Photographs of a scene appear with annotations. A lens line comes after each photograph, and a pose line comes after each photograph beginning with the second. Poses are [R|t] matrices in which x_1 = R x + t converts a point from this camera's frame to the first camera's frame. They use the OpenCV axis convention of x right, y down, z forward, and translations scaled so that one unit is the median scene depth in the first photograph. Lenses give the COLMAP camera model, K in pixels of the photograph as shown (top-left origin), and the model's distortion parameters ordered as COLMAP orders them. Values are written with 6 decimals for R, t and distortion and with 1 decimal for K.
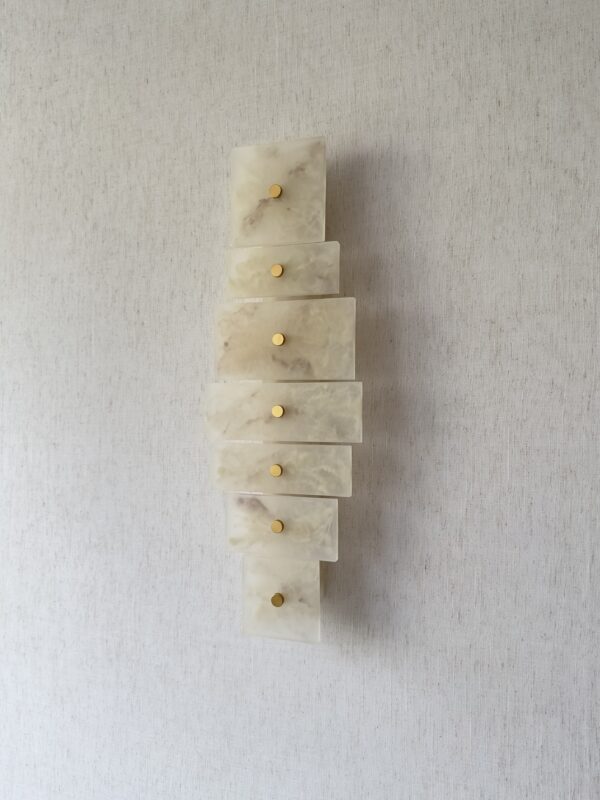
lens RADIAL K [[589.7, 0, 278.7], [0, 589.7, 381.6], [0, 0, 1]] dist [0.054036, -0.126522]
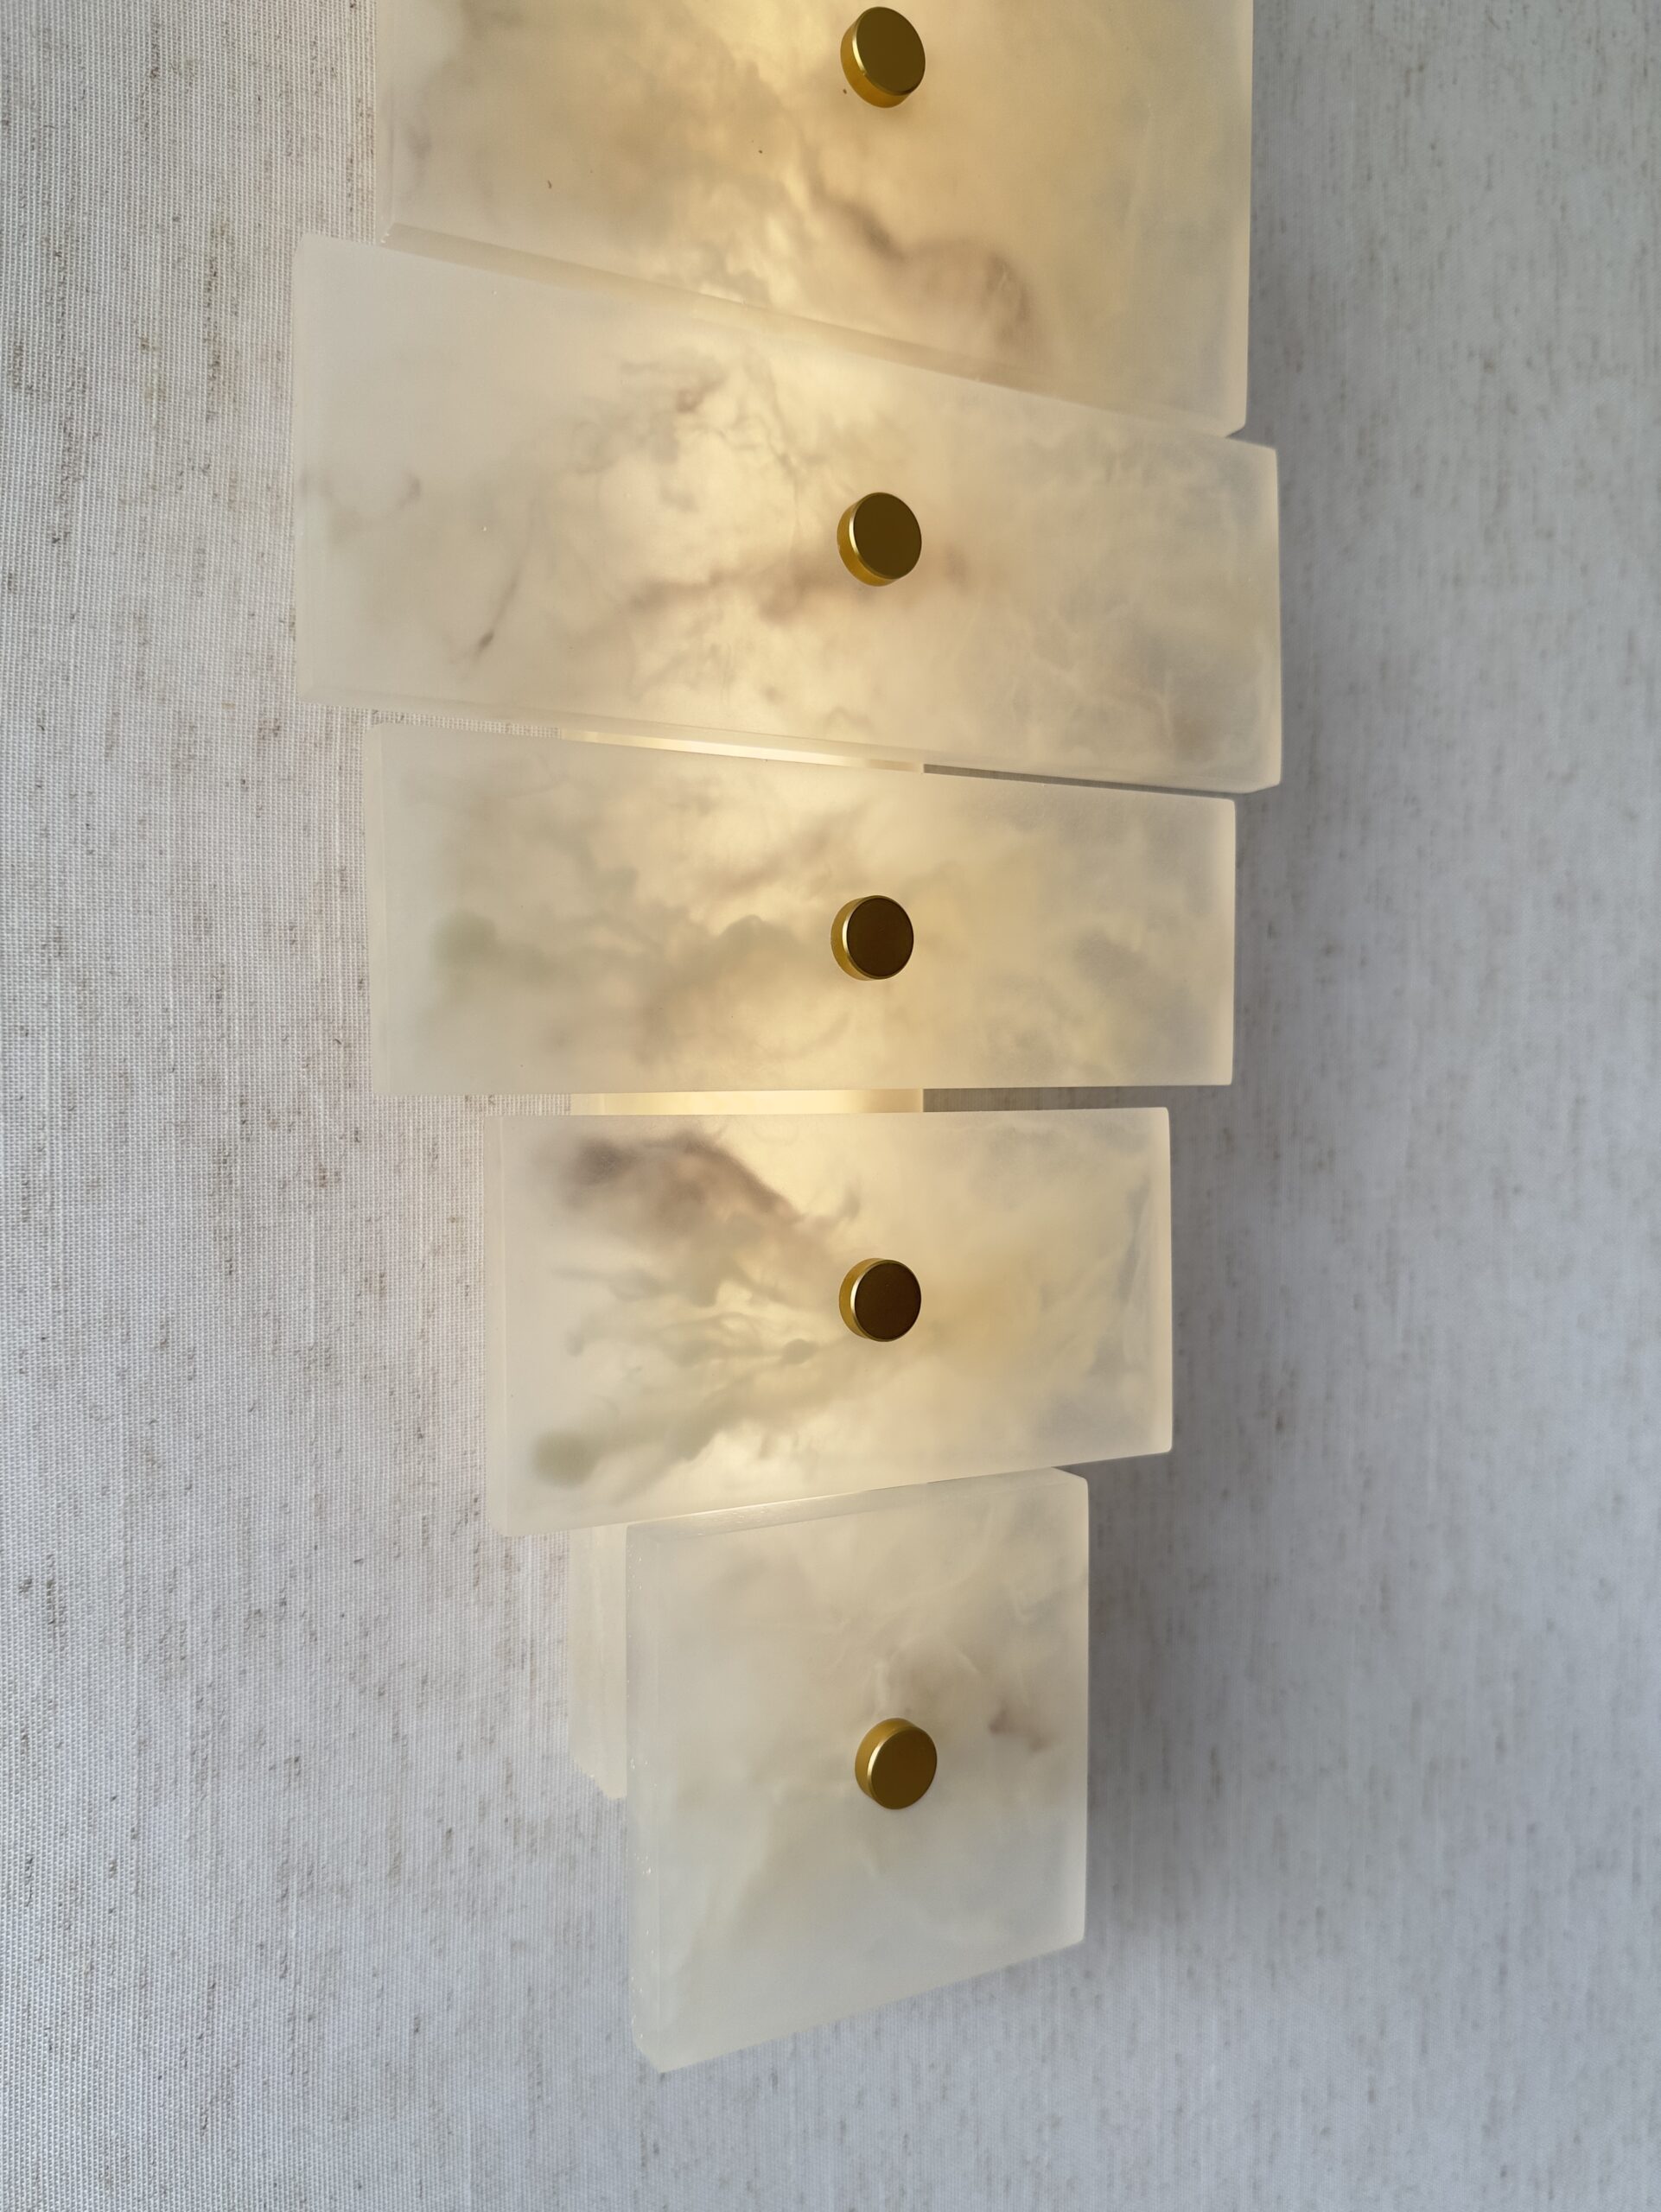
lens RADIAL K [[1704.9, 0, 793.7], [0, 1704.9, 1149.9], [0, 0, 1]] dist [0.002664, -0.057460]
pose [[0.668053, -0.030494, 0.743489, -0.337316], [-0.012132, 0.998581, 0.051857, 0.180510], [-0.744015, -0.043663, 0.666735, 0.712045]]
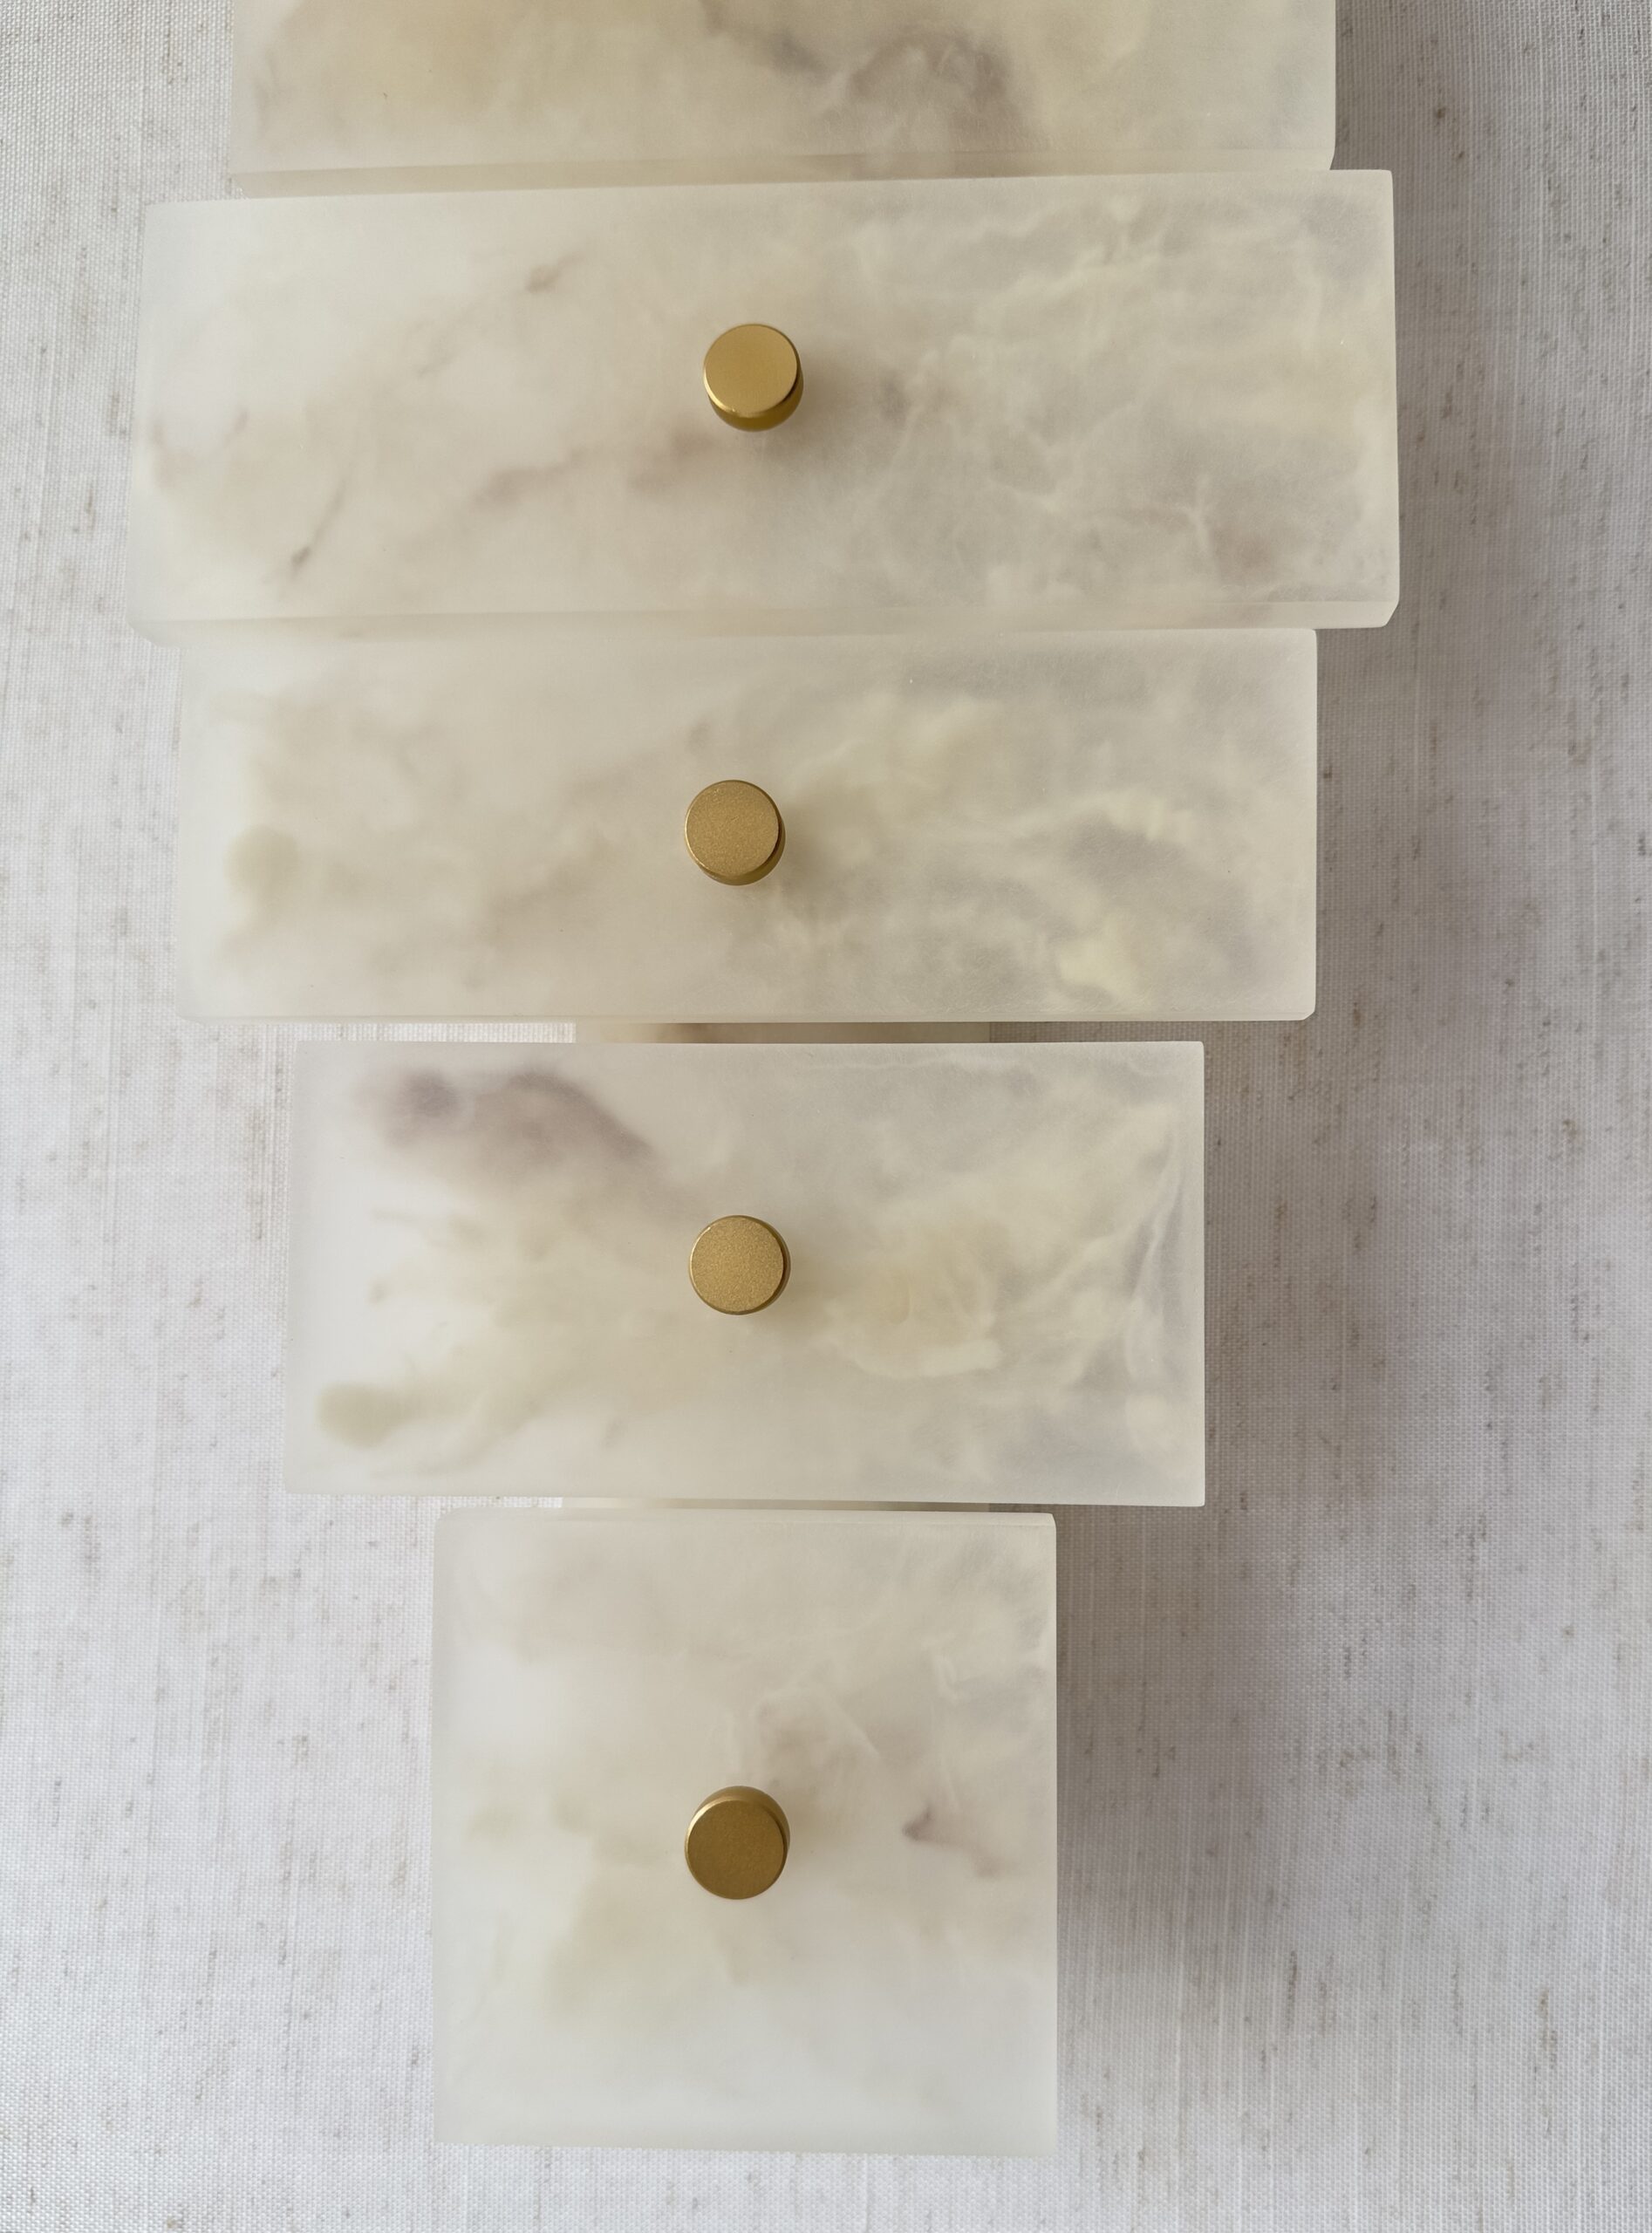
lens RADIAL K [[1755.4, 0, 893.5], [0, 1755.4, 1181.0], [0, 0, 1]] dist [-0.000489, -0.056183]
pose [[0.954831, 0.019444, 0.296511, -0.080690], [-0.014485, 0.999716, -0.018912, 0.229491], [-0.296795, 0.013763, 0.954842, 0.620091]]
